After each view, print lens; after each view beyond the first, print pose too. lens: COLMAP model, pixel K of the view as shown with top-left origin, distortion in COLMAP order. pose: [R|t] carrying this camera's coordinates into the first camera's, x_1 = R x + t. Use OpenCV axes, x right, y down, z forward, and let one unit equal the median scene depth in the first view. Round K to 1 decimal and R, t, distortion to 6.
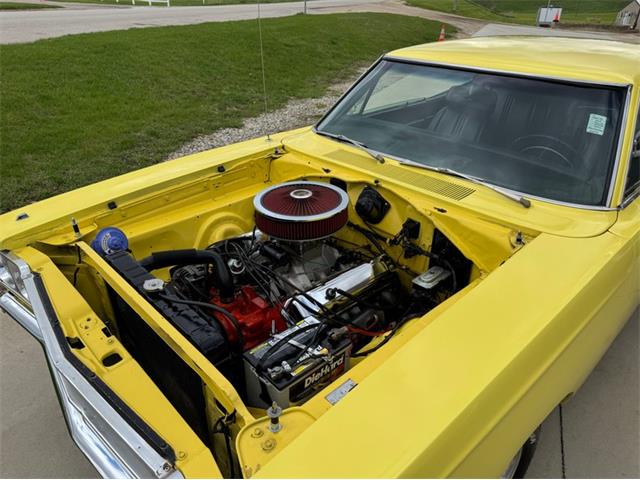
lens RADIAL K [[455.1, 0, 319.7], [0, 455.1, 236.9], [0, 0, 1]] dist [-0.027337, 0.001741]
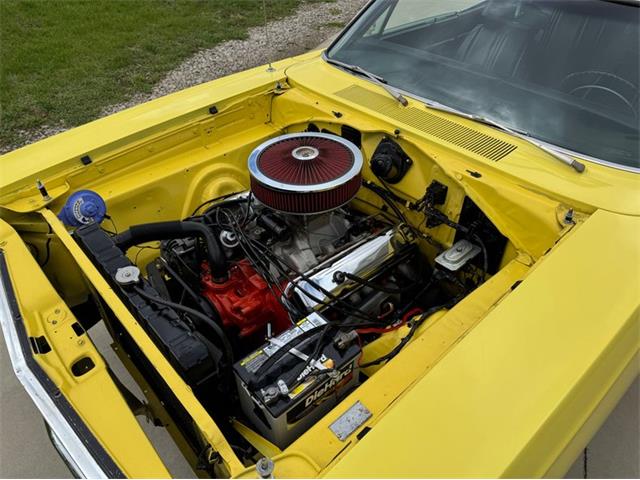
lens RADIAL K [[455.1, 0, 320.9], [0, 455.1, 244.0], [0, 0, 1]] dist [-0.027337, 0.001741]
pose [[0.999629, 0.012325, -0.024271, 0.009070], [-0.007189, 0.979501, 0.201313, -0.097242], [0.026254, -0.201063, 0.979226, 0.157613]]
